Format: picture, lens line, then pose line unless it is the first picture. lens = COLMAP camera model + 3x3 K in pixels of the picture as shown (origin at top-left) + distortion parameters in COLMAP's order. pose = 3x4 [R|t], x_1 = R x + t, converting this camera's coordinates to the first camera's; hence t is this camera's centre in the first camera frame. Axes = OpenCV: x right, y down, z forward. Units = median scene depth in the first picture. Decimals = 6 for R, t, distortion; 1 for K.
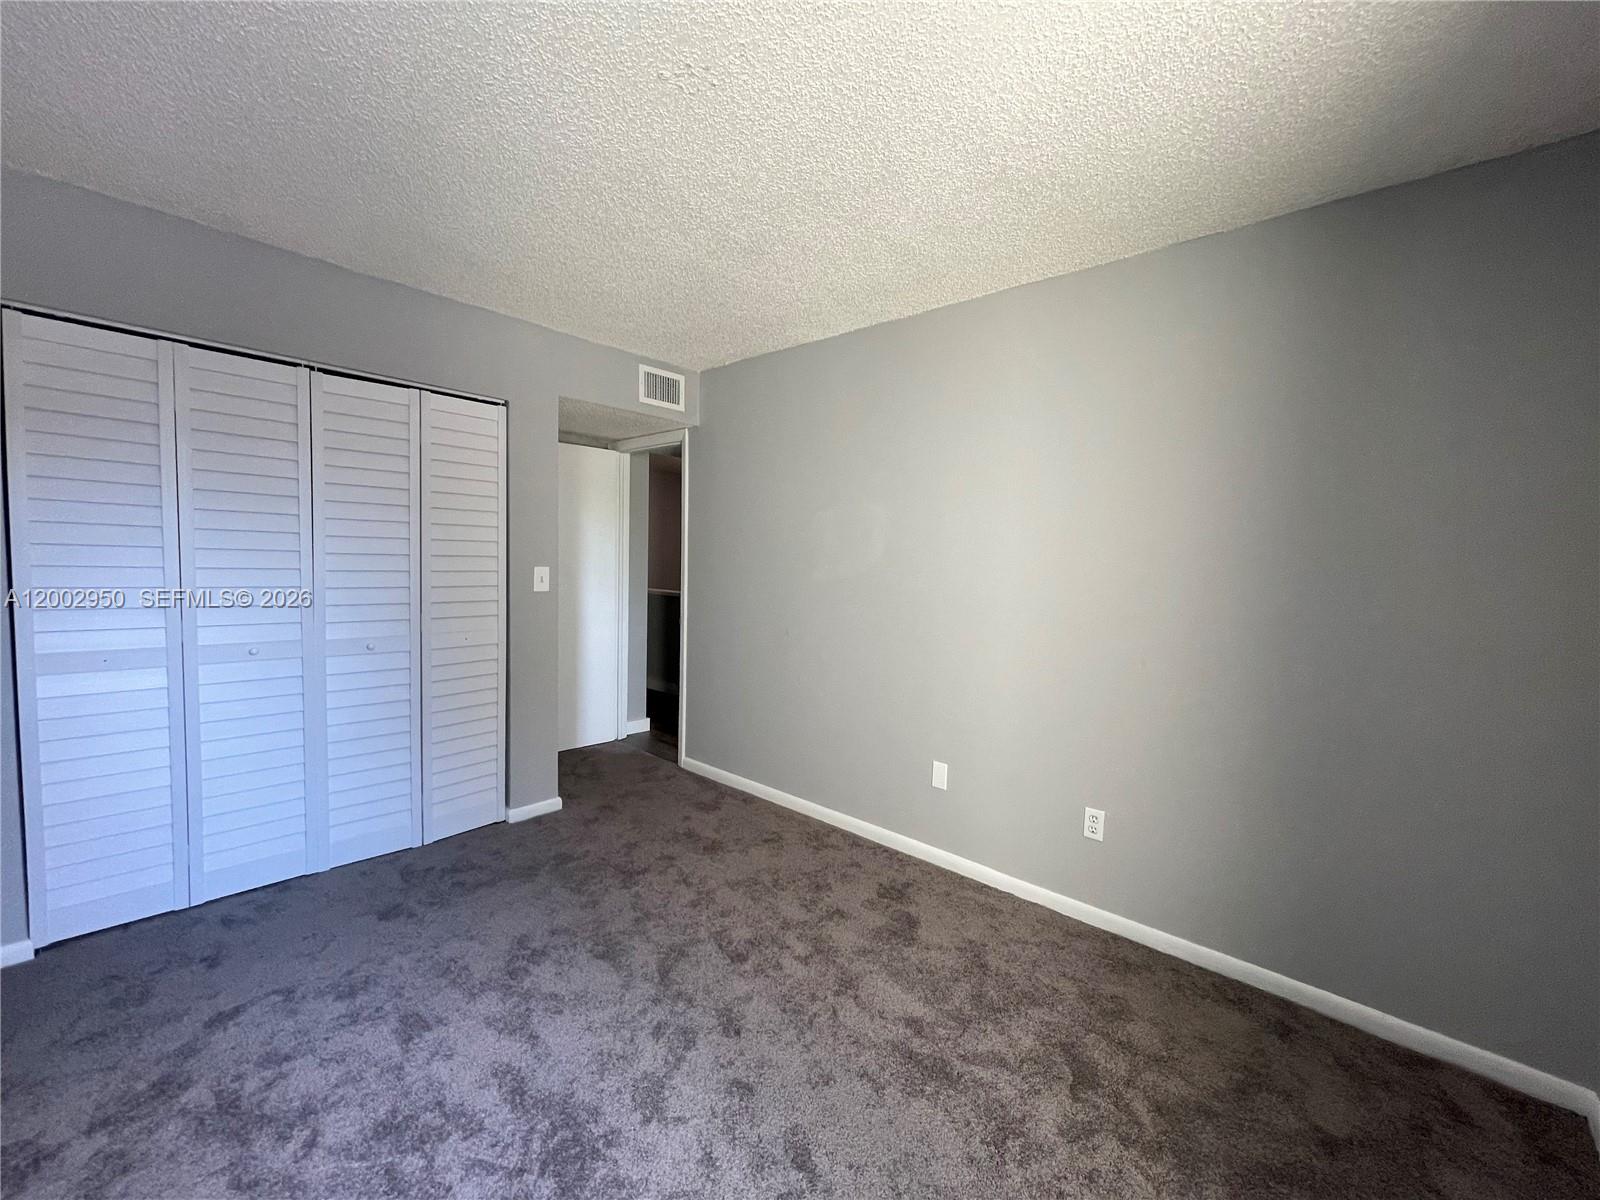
lens RADIAL K [[647.2, 0, 802.5], [0, 647.2, 599.6], [0, 0, 1]] dist [-0.000700, -0.000023]
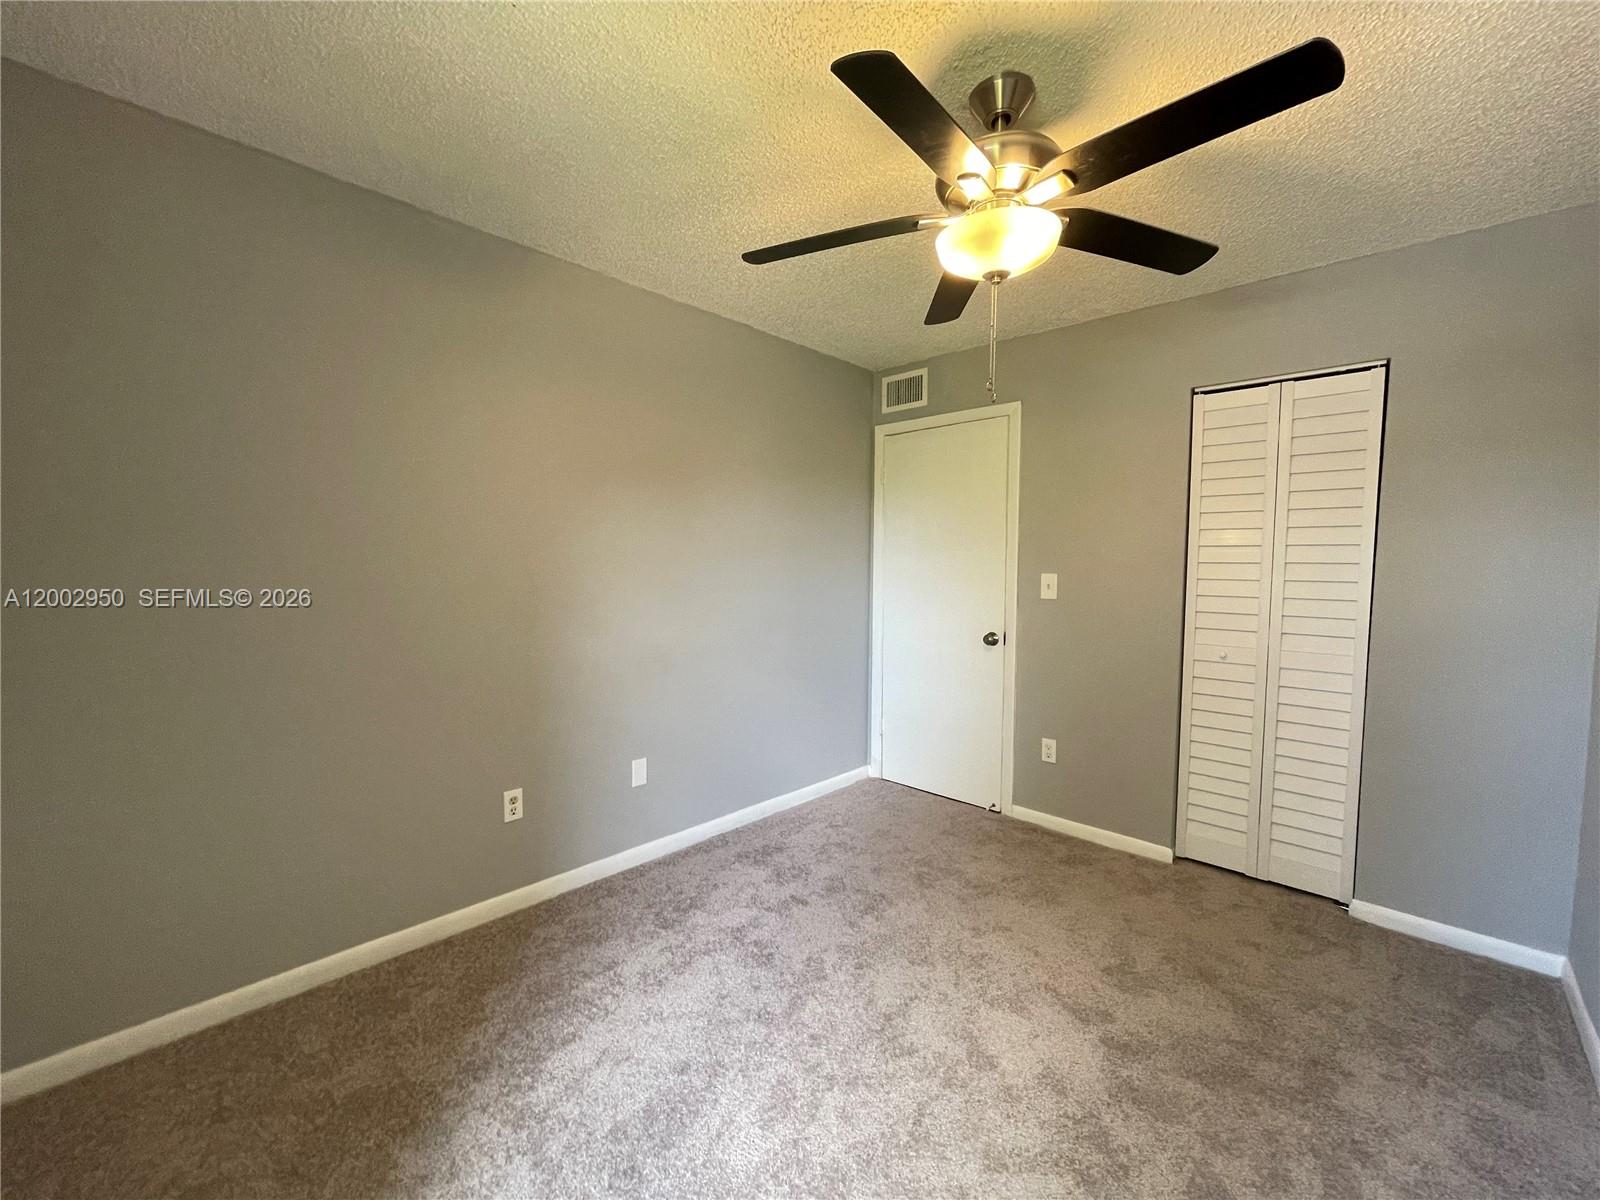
lens RADIAL K [[647.2, 0, 805.2], [0, 647.2, 596.5], [0, 0, 1]] dist [-0.000700, -0.000023]
pose [[0.001084, 0.034887, -0.999391, 0.769373], [-0.063467, 0.997379, 0.034748, -0.036471], [0.997983, 0.063390, 0.003295, 0.846840]]
